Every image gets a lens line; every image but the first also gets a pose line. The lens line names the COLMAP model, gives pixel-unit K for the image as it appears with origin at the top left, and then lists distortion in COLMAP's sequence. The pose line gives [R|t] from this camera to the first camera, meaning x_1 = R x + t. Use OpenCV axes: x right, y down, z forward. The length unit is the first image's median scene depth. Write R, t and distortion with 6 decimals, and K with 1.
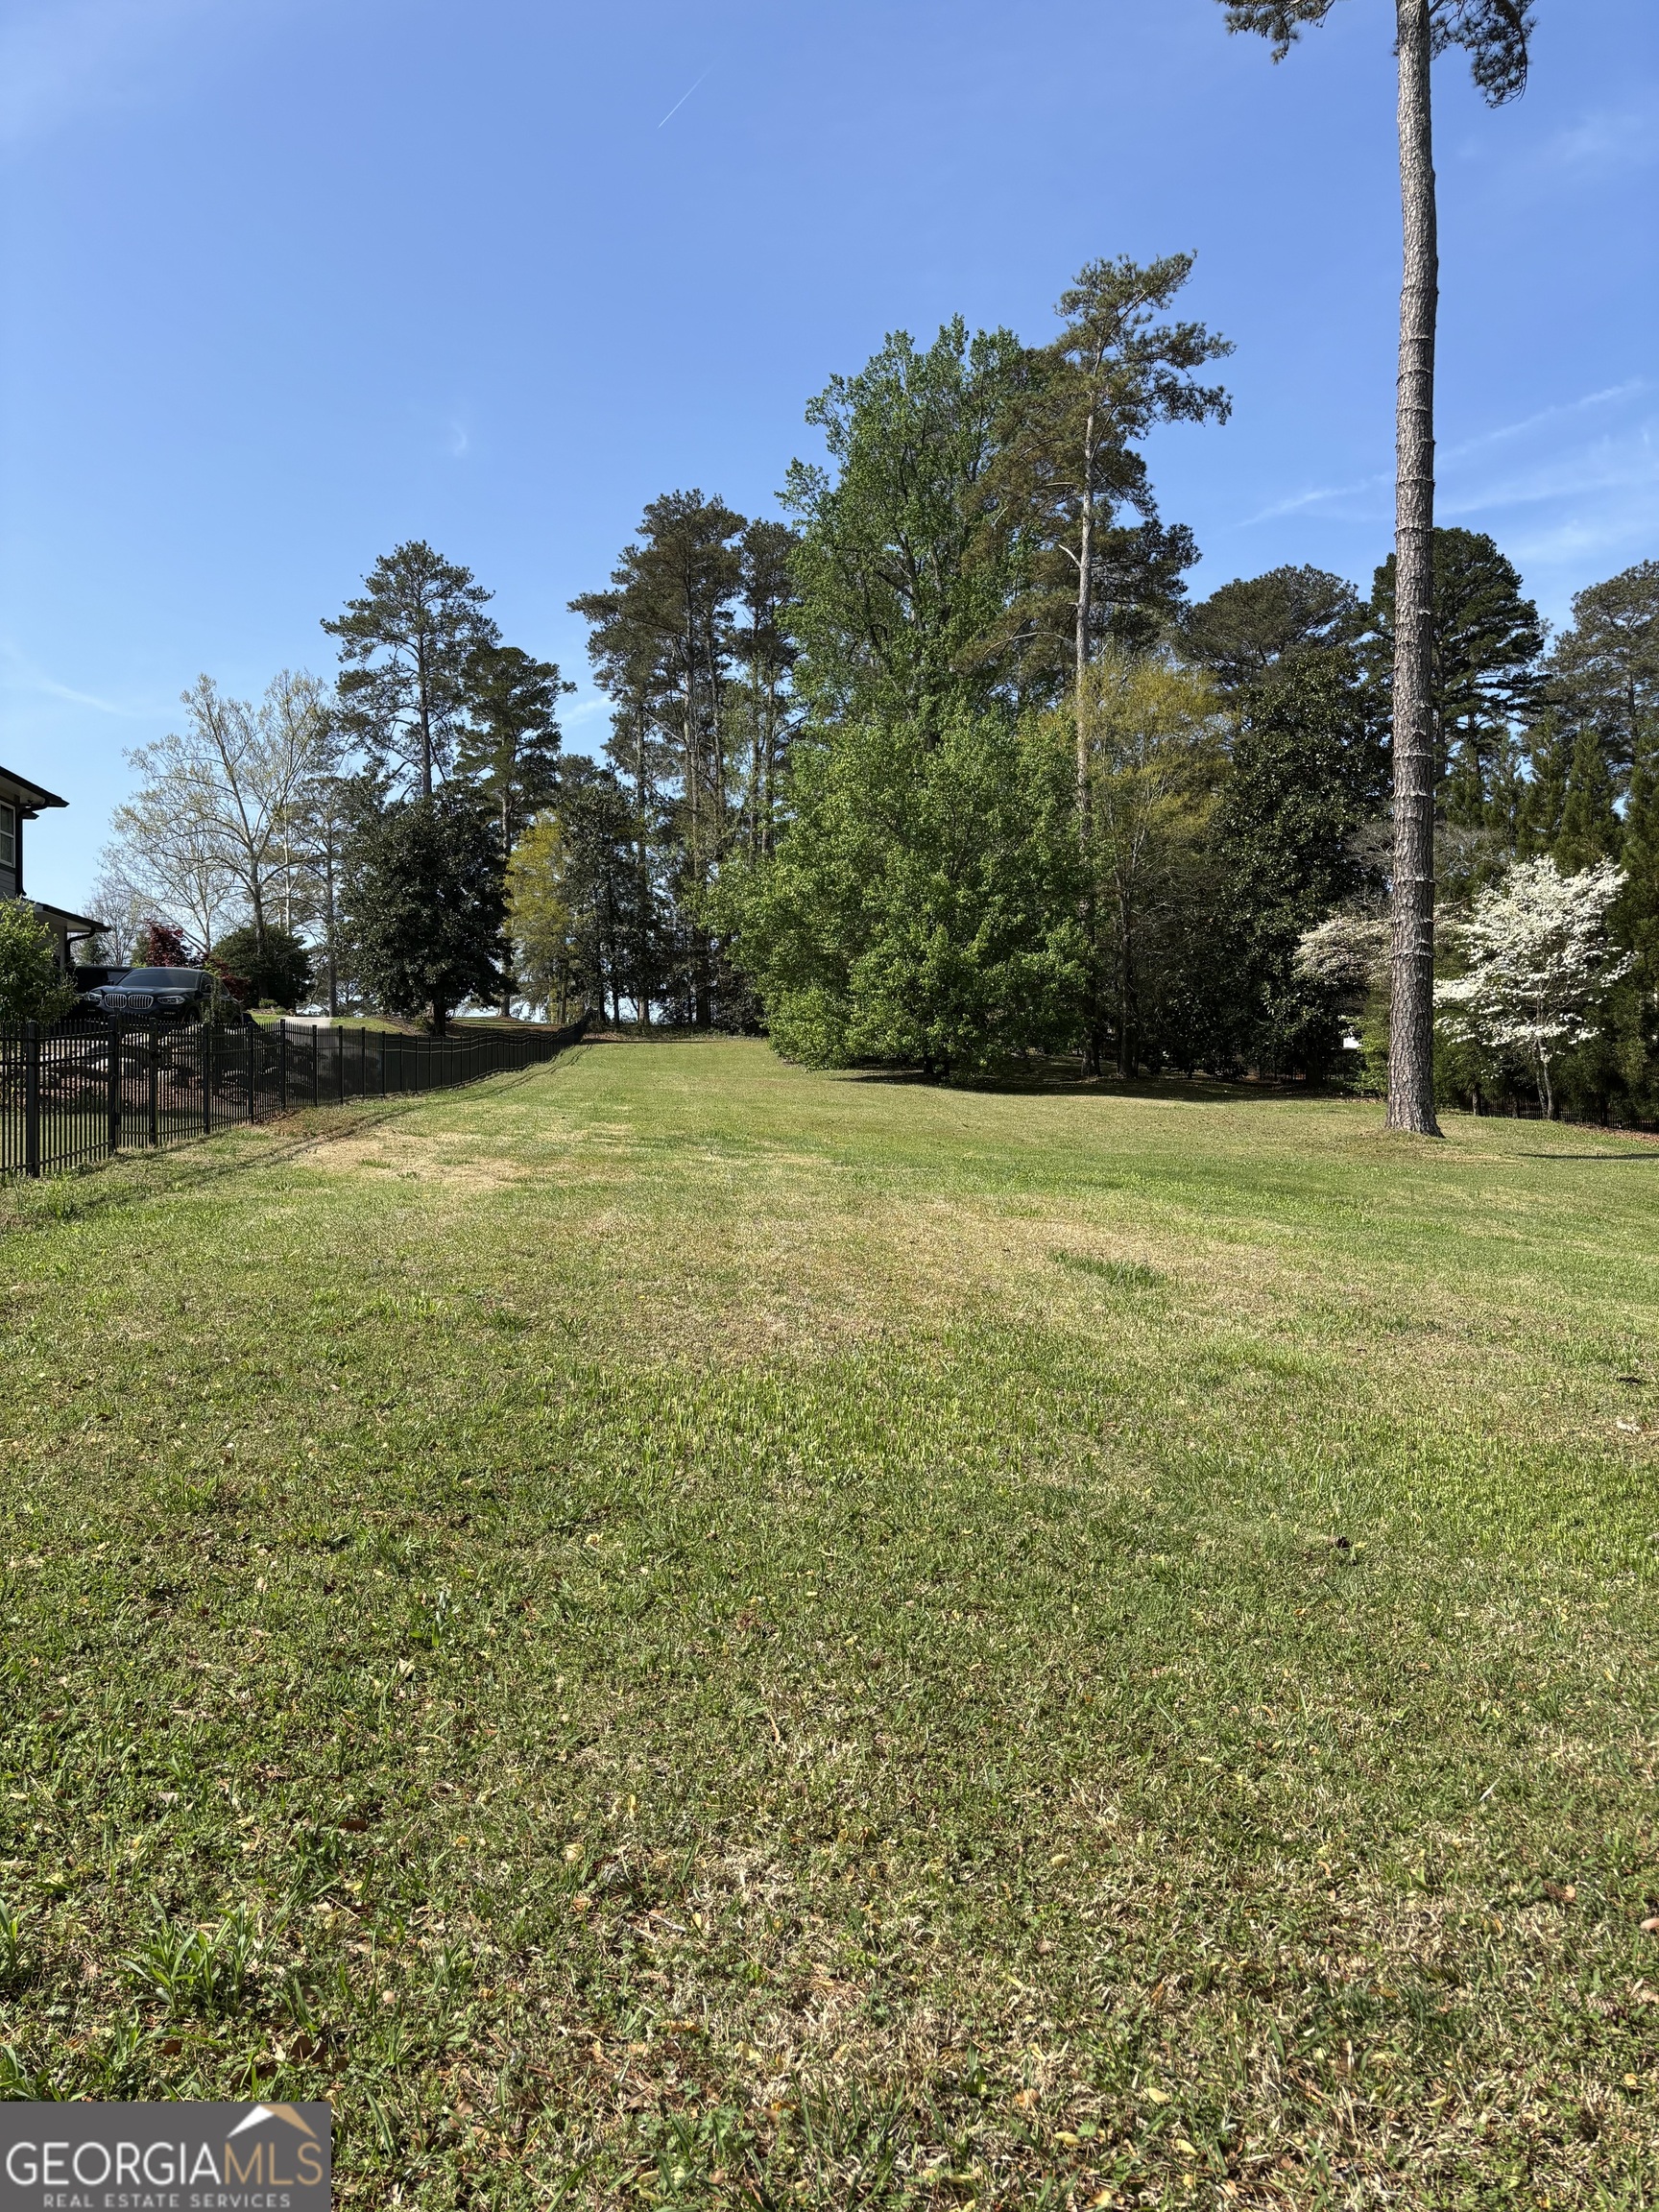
lens RADIAL K [[1665.8, 0, 829.5], [0, 1665.8, 1106.0], [0, 0, 1]] dist [0.054678, -0.083007]
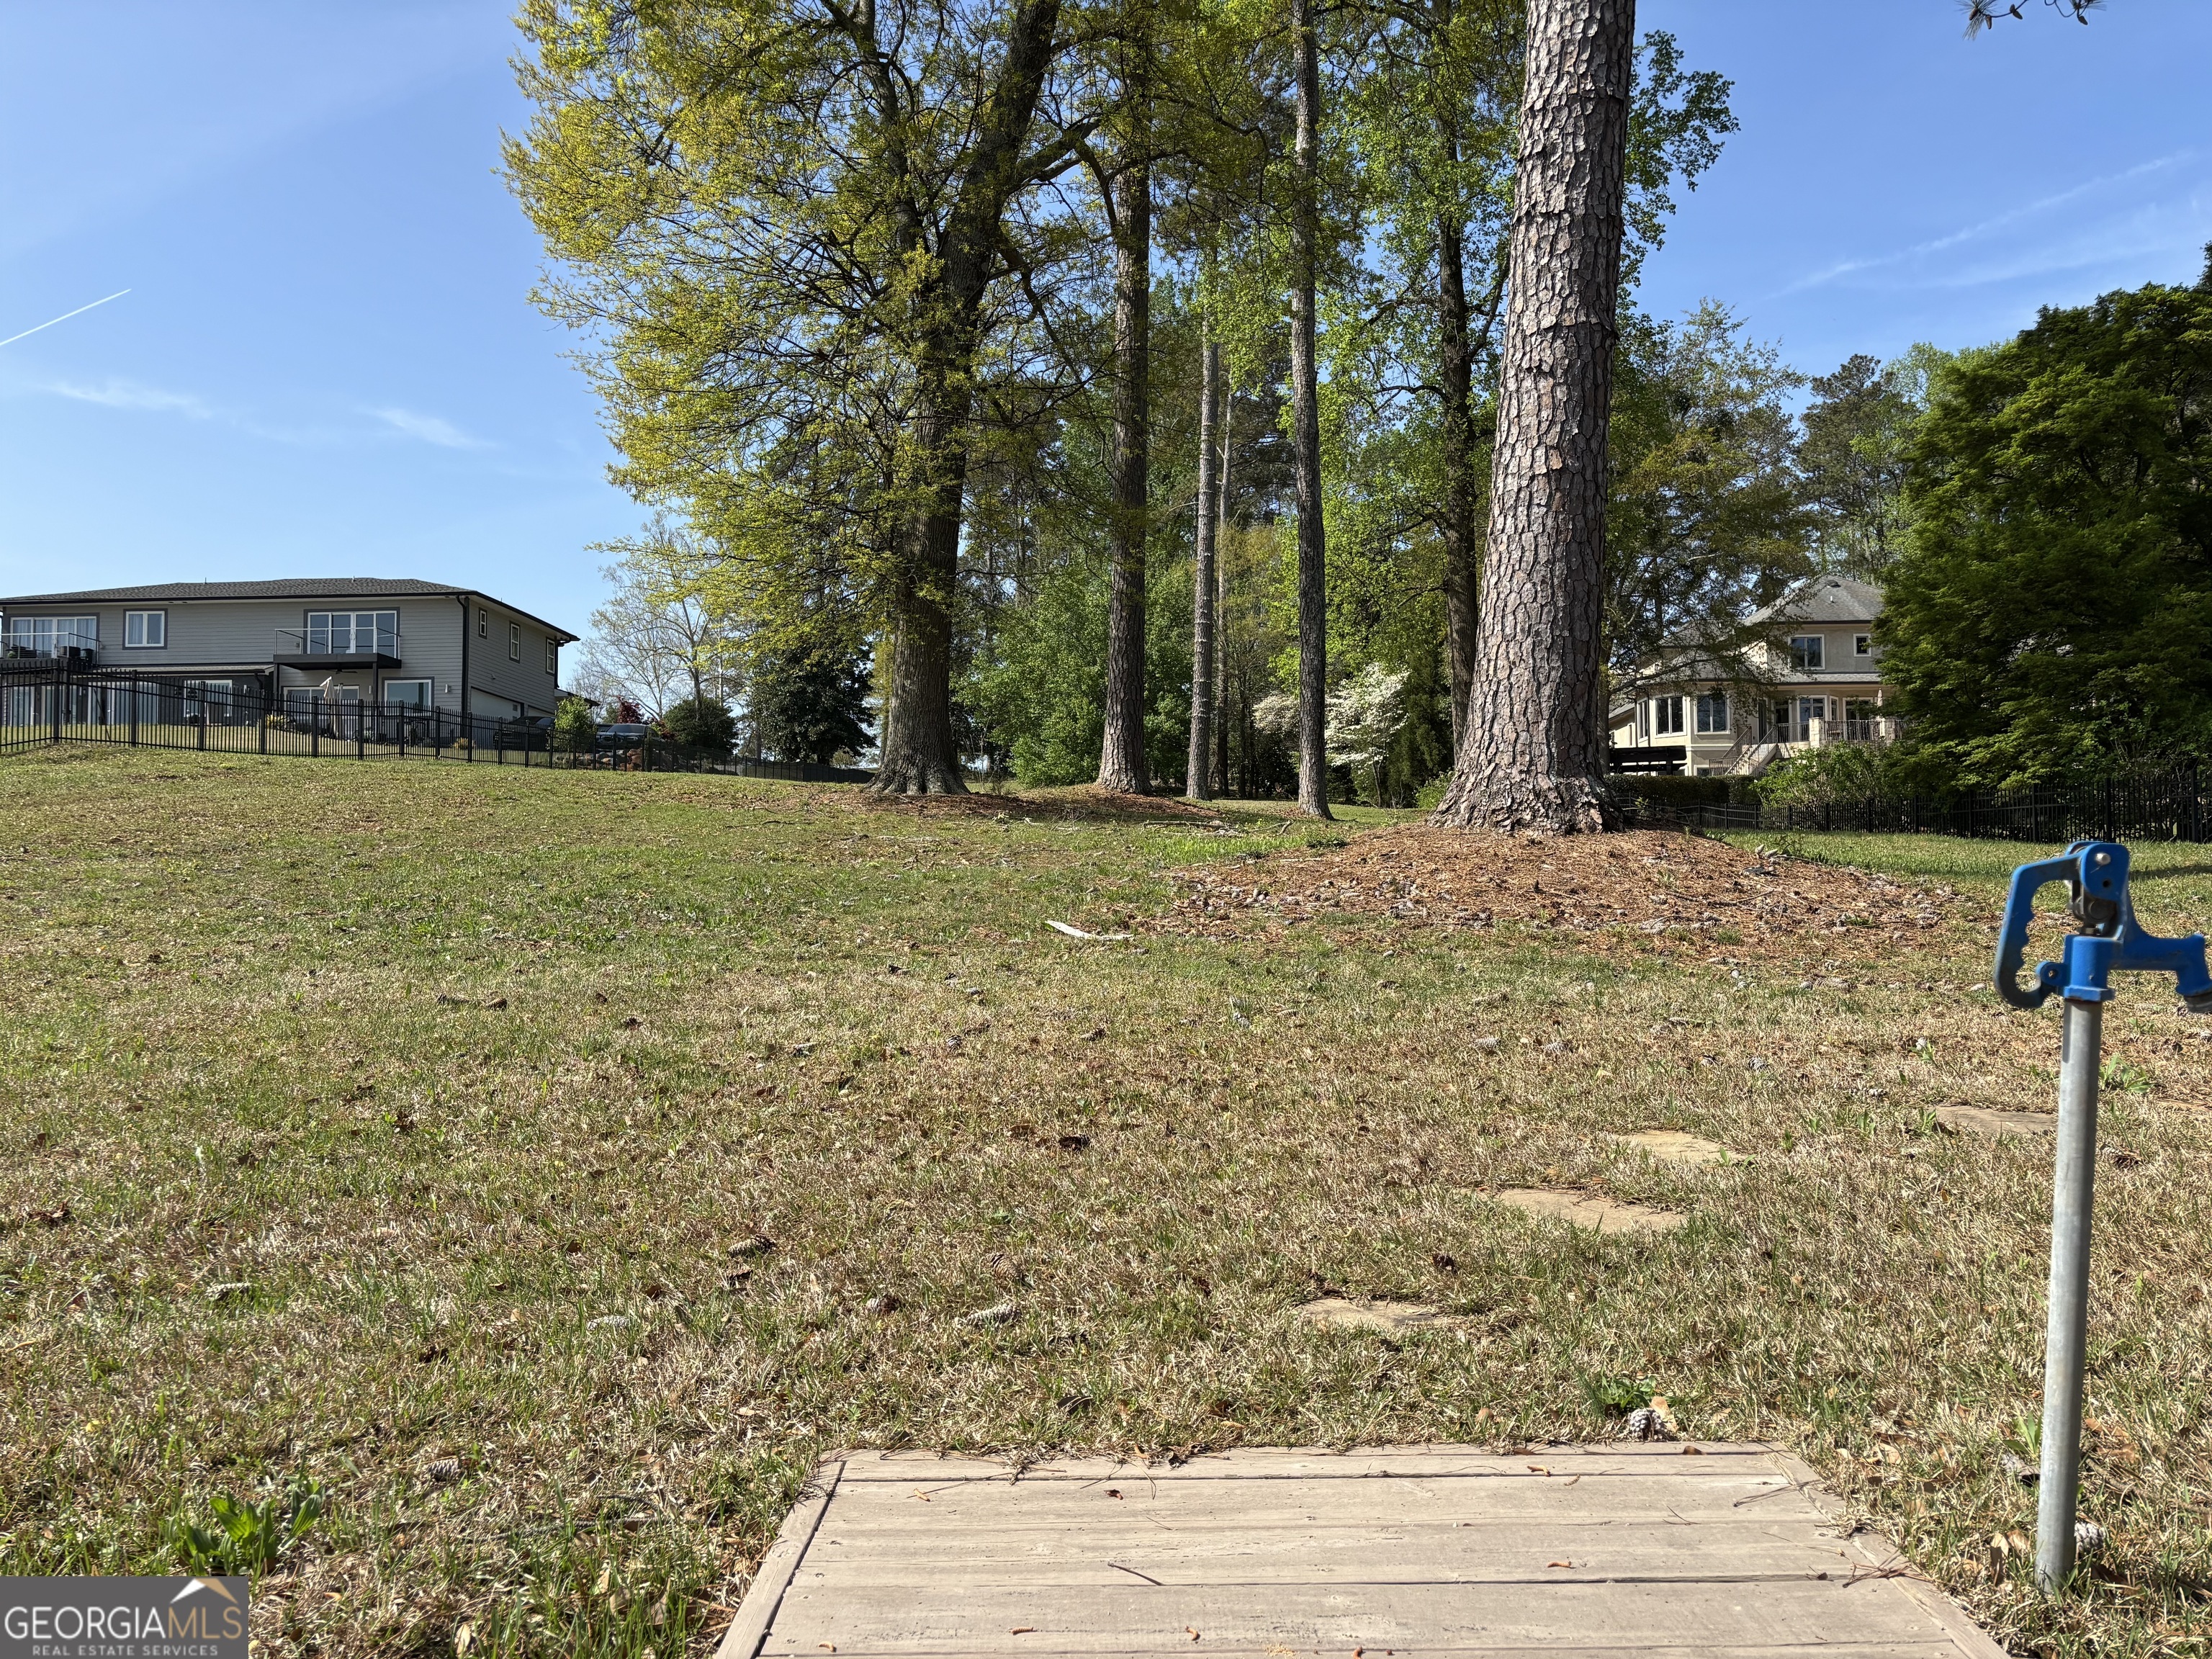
lens RADIAL K [[1665.8, 0, 1113.9], [0, 1665.8, 840.4], [0, 0, 1]] dist [0.054678, -0.083007]
pose [[0.995664, 0.002912, -0.092976, 0.109869], [-0.004647, 0.999819, -0.018446, 0.027012], [0.092906, 0.018798, 0.995497, -0.279596]]
